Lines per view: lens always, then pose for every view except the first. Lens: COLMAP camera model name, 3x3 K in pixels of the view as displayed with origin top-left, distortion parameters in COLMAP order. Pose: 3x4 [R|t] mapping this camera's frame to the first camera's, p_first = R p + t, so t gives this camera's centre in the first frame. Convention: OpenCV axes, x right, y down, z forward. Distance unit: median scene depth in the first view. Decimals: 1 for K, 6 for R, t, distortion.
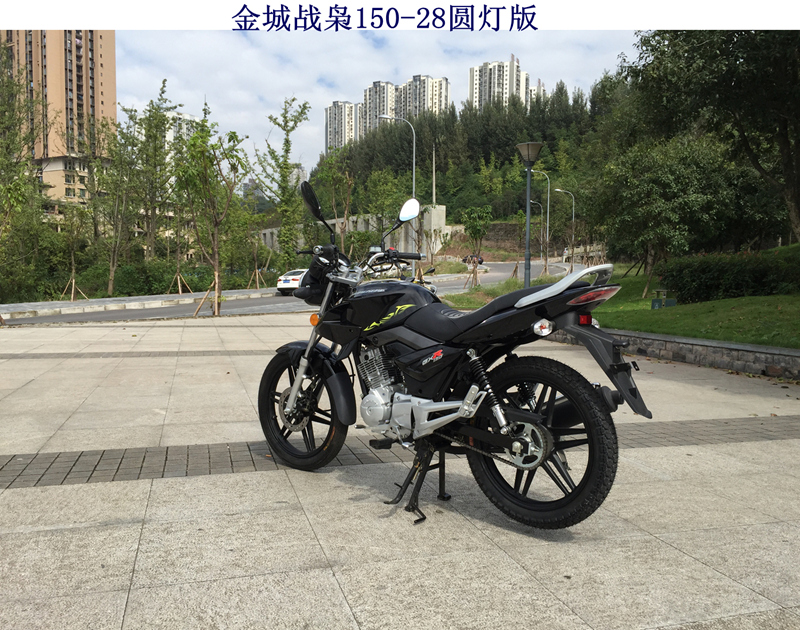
lens RADIAL K [[686.6, 0, 400.0], [0, 686.6, 315.0], [0, 0, 1]] dist [0.081953, -0.100276]
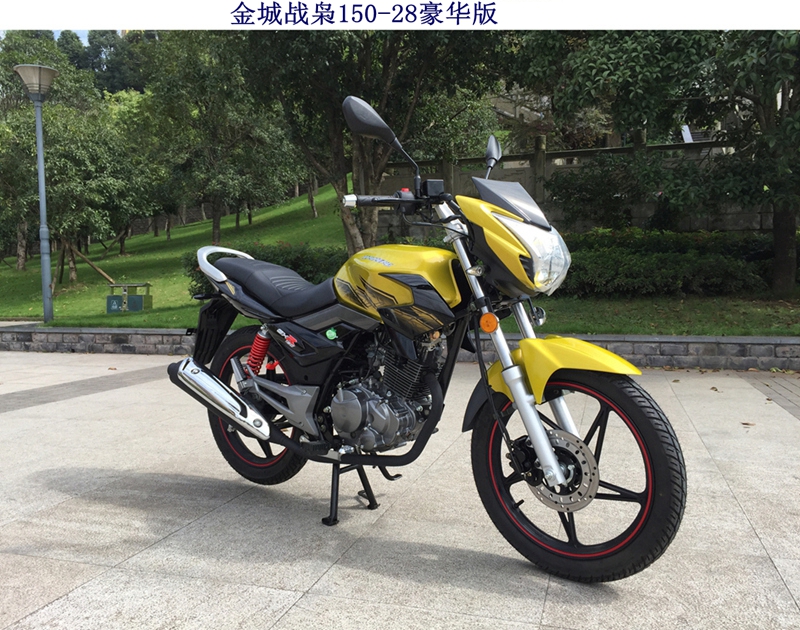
lens RADIAL K [[686.6, 0, 400.0], [0, 686.6, 315.0], [0, 0, 1]] dist [0.081953, -0.100276]
pose [[0.552043, -0.053727, 0.832083, -0.932046], [0.050844, 0.998234, 0.030723, -0.046595], [-0.832264, 0.025346, 0.553799, 1.550100]]
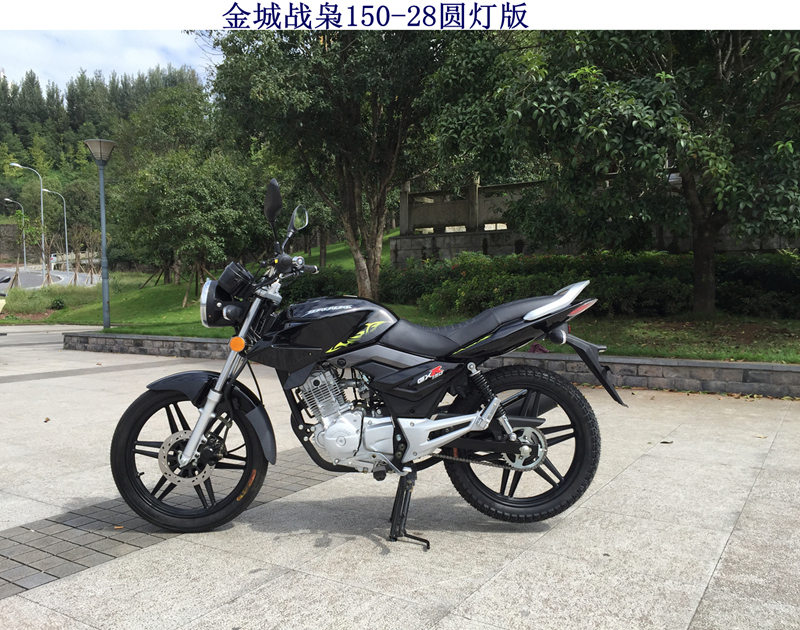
lens RADIAL K [[683.5, 0, 400.0], [0, 683.5, 315.0], [0, 0, 1]] dist [0.076656, -0.099078]
pose [[0.753511, -0.031103, 0.656699, -0.566657], [0.039142, 0.999231, 0.002414, -0.024394], [-0.656269, 0.023886, 0.754149, 0.271109]]
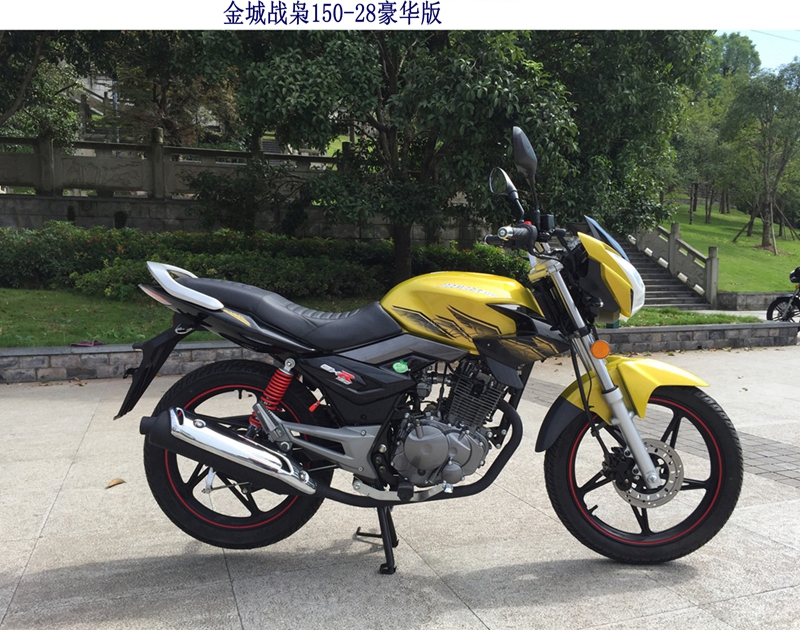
lens RADIAL K [[683.5, 0, 400.0], [0, 683.5, 315.0], [0, 0, 1]] dist [0.076656, -0.099078]
pose [[-0.056604, -0.066402, 0.996186, -1.041451], [0.045261, 0.996589, 0.069001, -0.109791], [-0.997370, 0.048995, -0.053405, 2.089775]]
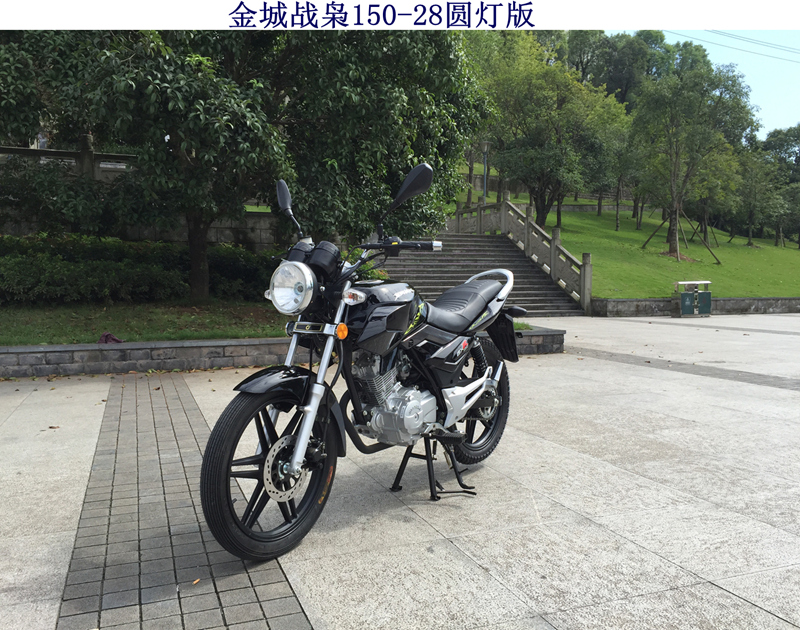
lens RADIAL K [[683.5, 0, 400.0], [0, 683.5, 315.0], [0, 0, 1]] dist [0.076656, -0.099078]
pose [[-0.081318, -0.057973, 0.995001, -0.966486], [0.042649, 0.997190, 0.061586, -0.059365], [-0.995775, 0.047444, -0.078618, 1.086918]]
